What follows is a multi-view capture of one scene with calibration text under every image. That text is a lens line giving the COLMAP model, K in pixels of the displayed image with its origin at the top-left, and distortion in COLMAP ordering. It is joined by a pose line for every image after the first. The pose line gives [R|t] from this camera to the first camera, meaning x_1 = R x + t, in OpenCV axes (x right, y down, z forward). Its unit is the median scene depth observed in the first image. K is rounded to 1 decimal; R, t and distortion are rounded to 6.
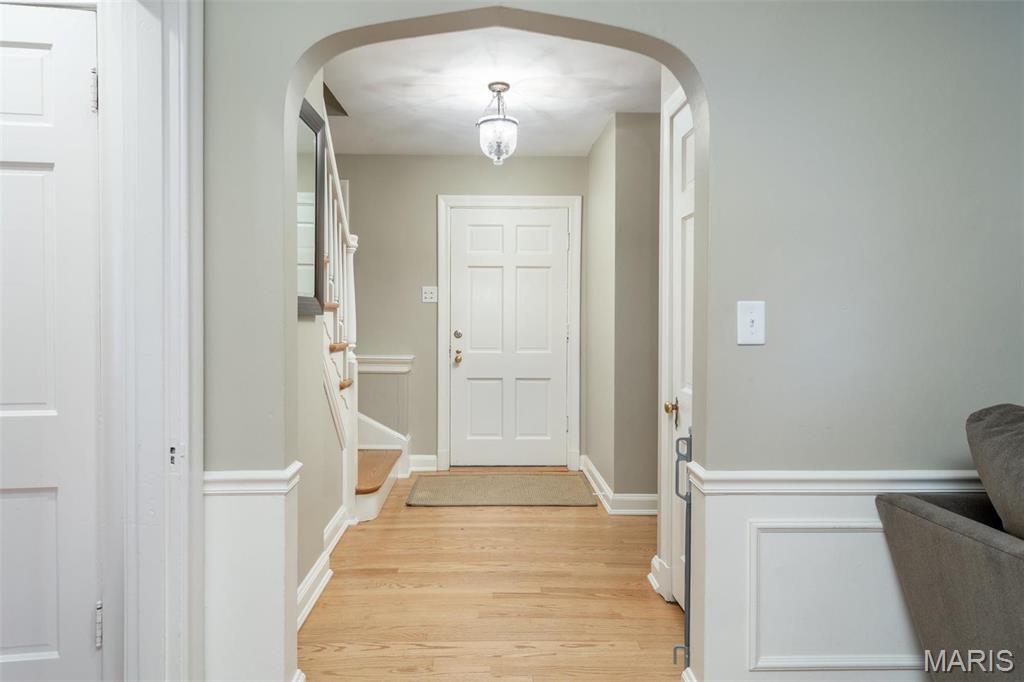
lens RADIAL K [[629.3, 0, 491.7], [0, 629.3, 324.7], [0, 0, 1]] dist [0.002794, 0.000719]
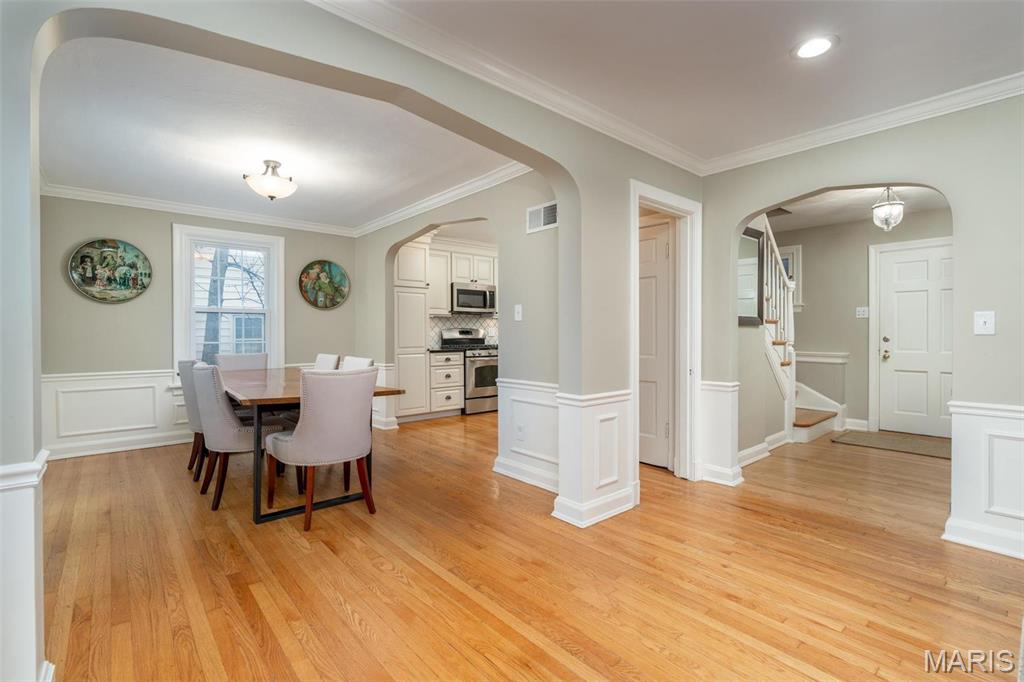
lens RADIAL K [[462.8, 0, 513.9], [0, 462.8, 337.0], [0, 0, 1]] dist [-0.000332, 0.000325]
pose [[0.648806, 0.001204, -0.760953, 0.268642], [-0.005544, 0.999980, -0.003144, 0.024529], [0.760934, 0.006258, 0.648799, -0.457936]]
